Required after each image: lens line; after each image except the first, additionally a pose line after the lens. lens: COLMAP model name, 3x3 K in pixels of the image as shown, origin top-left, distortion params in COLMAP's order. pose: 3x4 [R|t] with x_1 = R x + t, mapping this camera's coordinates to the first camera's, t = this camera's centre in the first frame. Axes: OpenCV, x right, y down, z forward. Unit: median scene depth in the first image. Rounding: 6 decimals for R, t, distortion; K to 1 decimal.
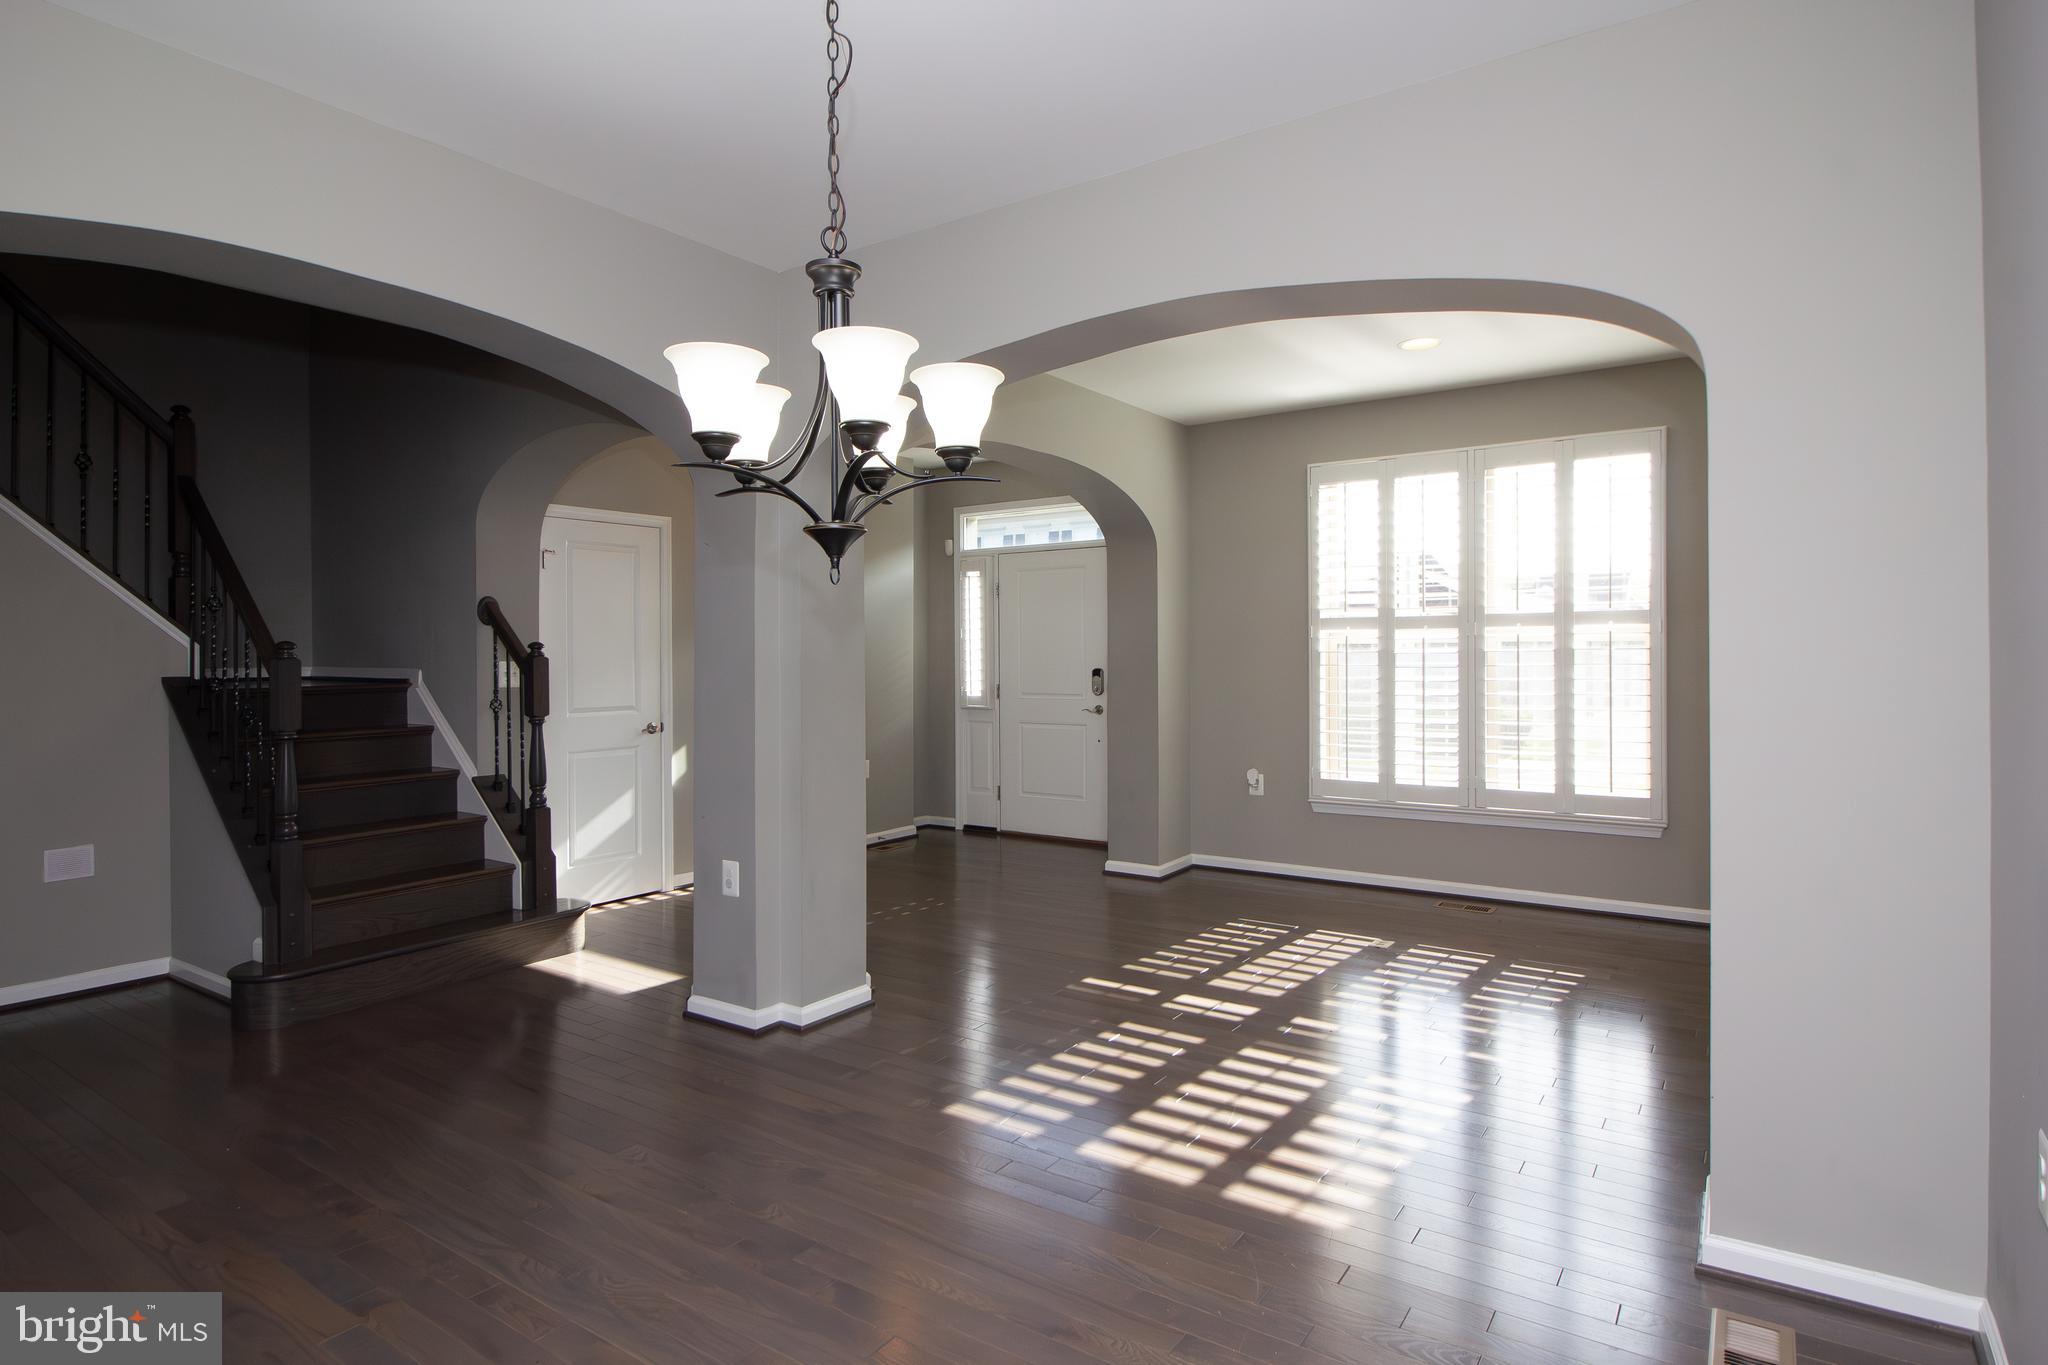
lens RADIAL K [[1093.4, 0, 1030.1], [0, 1093.4, 663.6], [0, 0, 1]] dist [-0.014838, 0.000222]
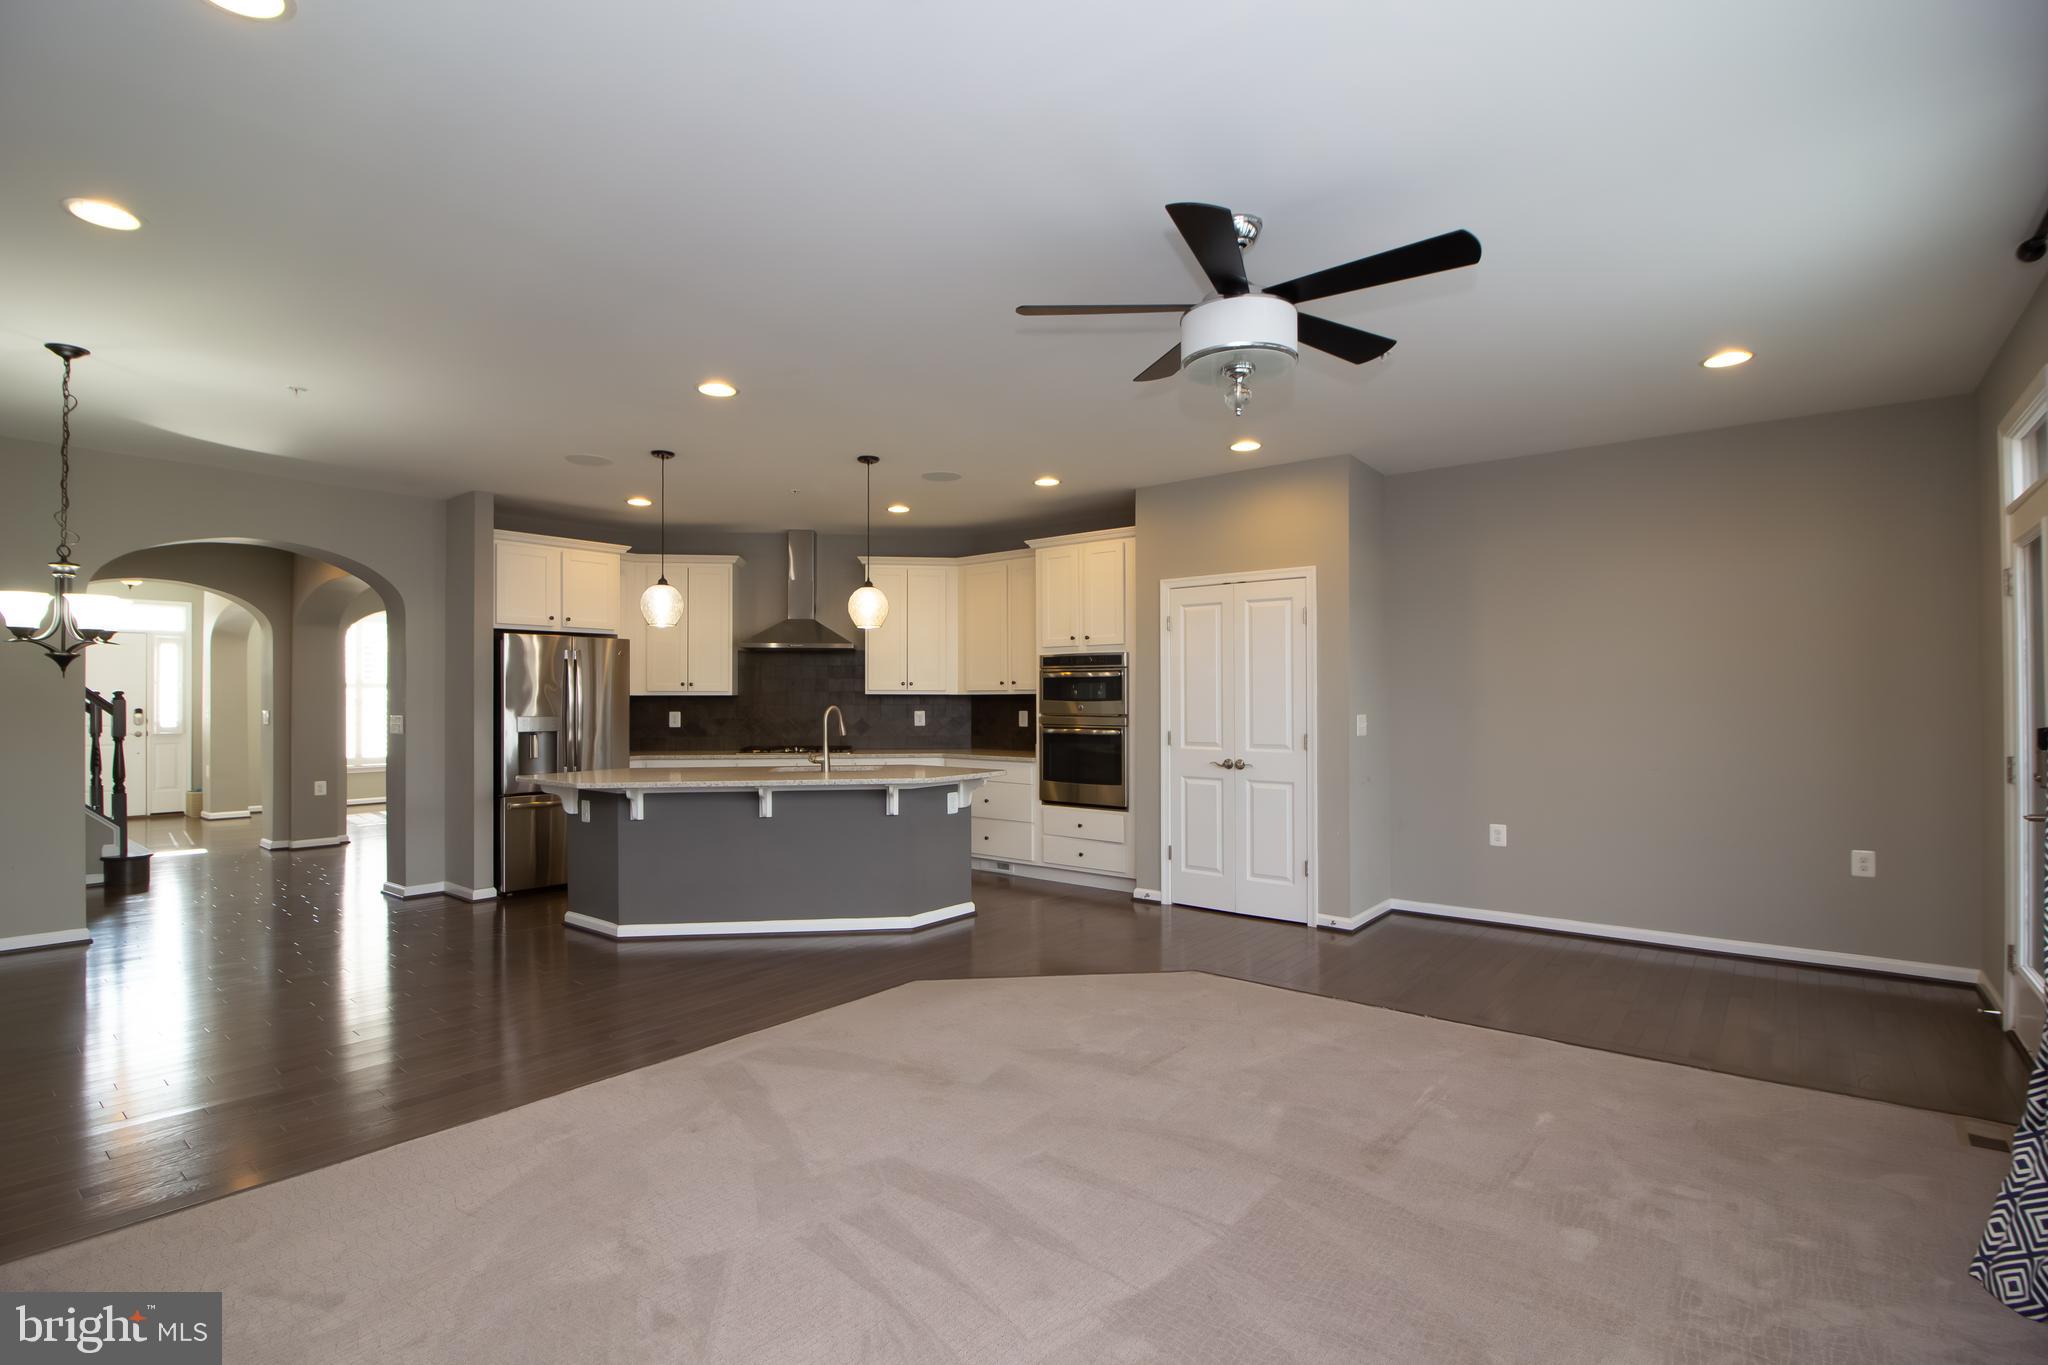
lens RADIAL K [[966.4, 0, 1019.7], [0, 966.4, 694.8], [0, 0, 1]] dist [-0.002034, -0.011964]
pose [[0.077017, 0.010966, 0.996969, -1.175731], [0.007678, 0.999903, -0.011592, 0.009973], [-0.997000, 0.008548, 0.076925, -0.386218]]
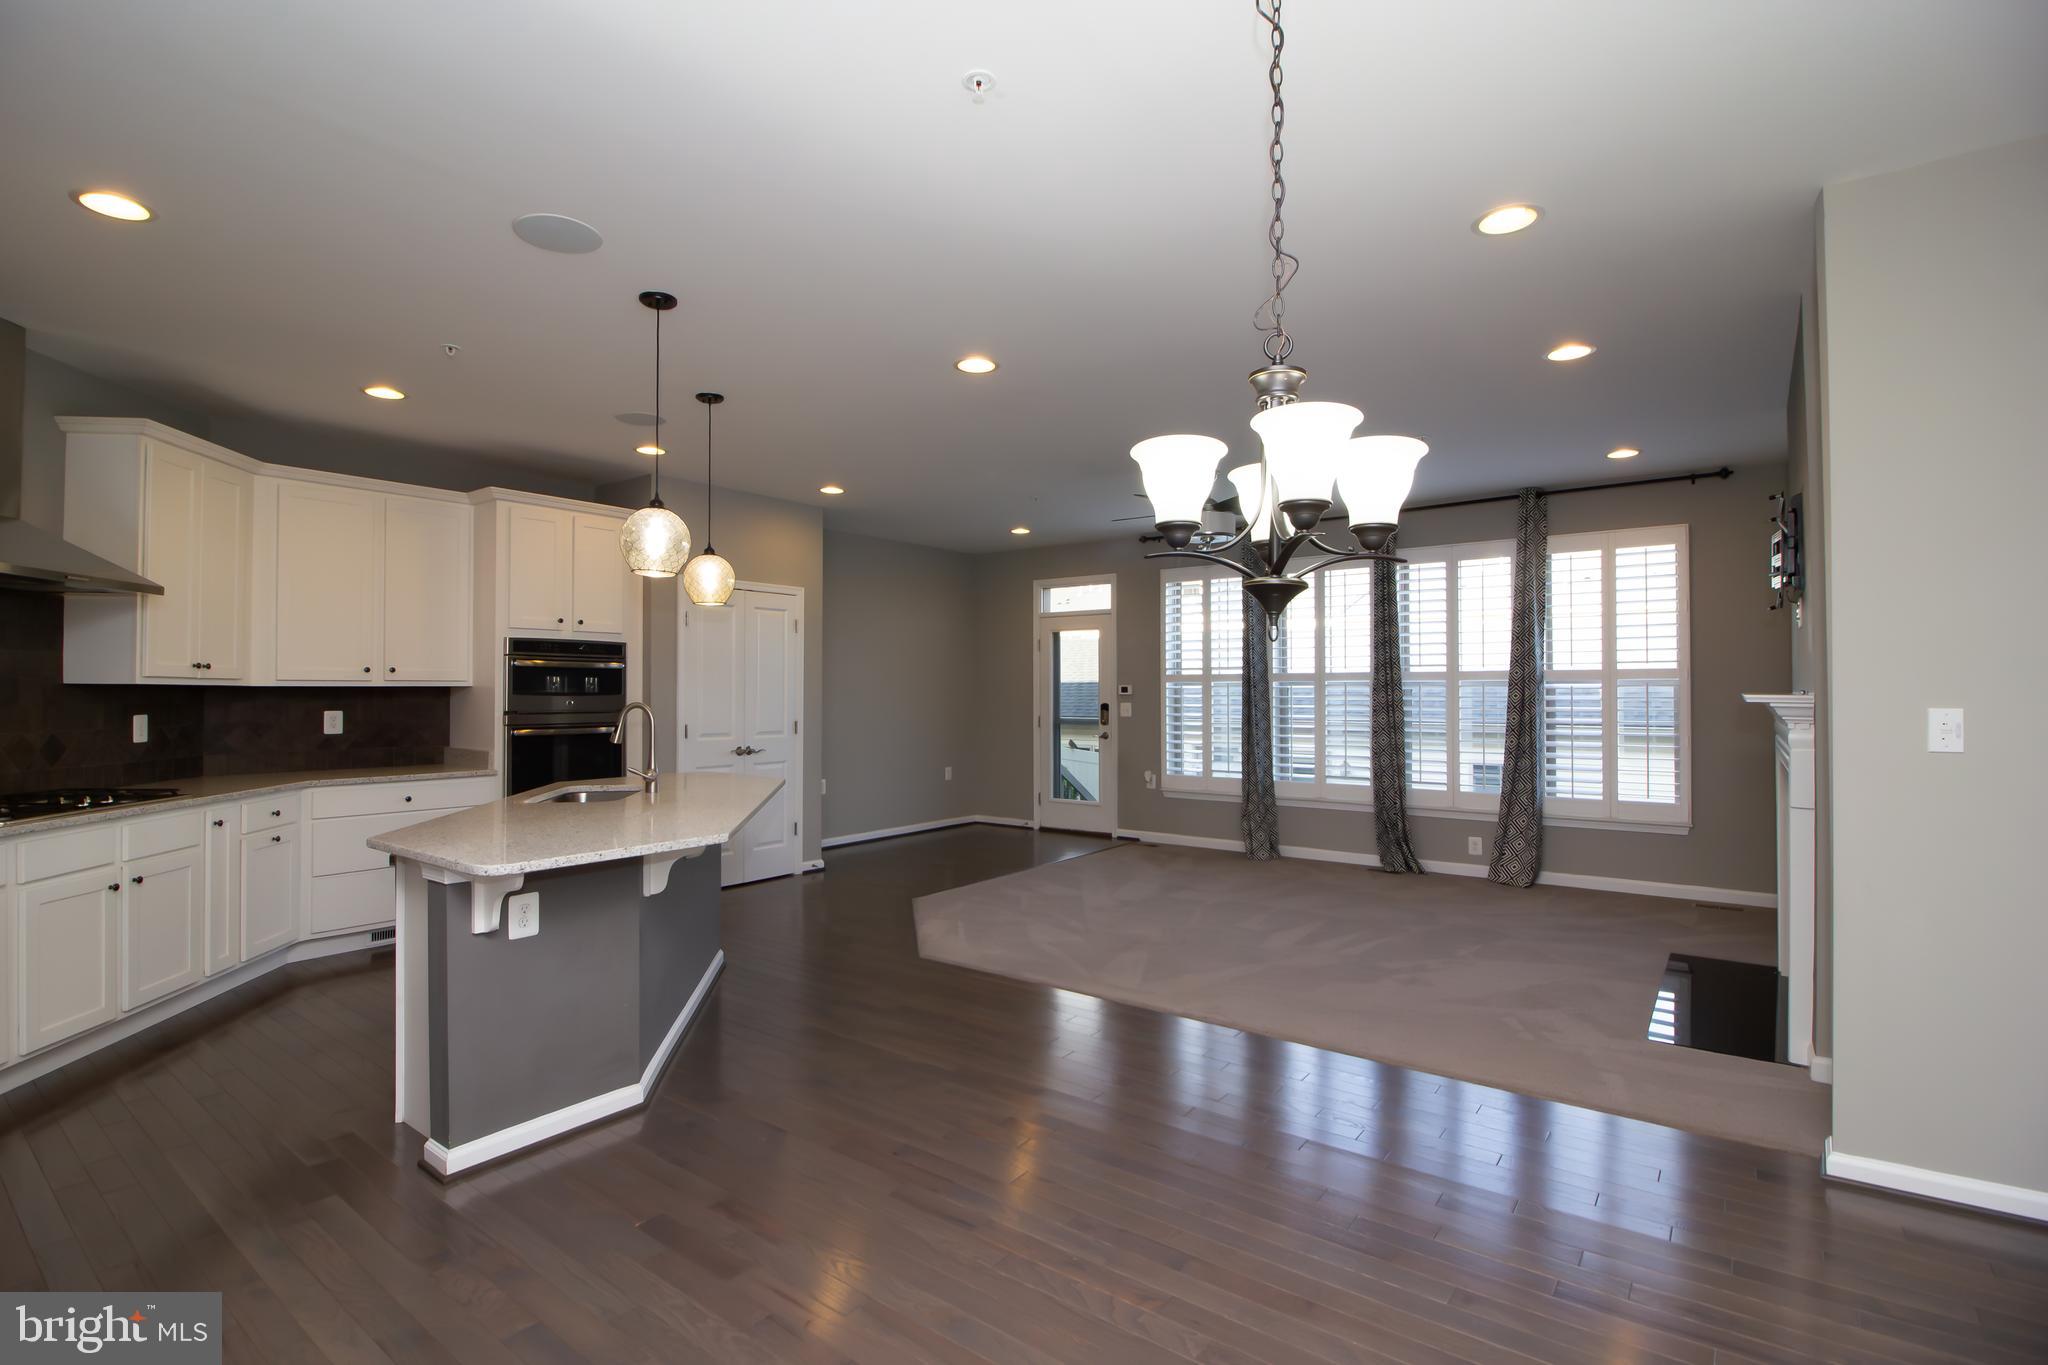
lens RADIAL K [[972.4, 0, 1024.0], [0, 972.4, 682.5], [0, 0, 1]] dist [-0.011317, -0.000069]
pose [[-0.999648, 0.006202, 0.025777, -0.677145], [0.006141, 0.999978, -0.002449, 0.000061], [-0.025792, -0.002290, -0.999665, 0.356320]]
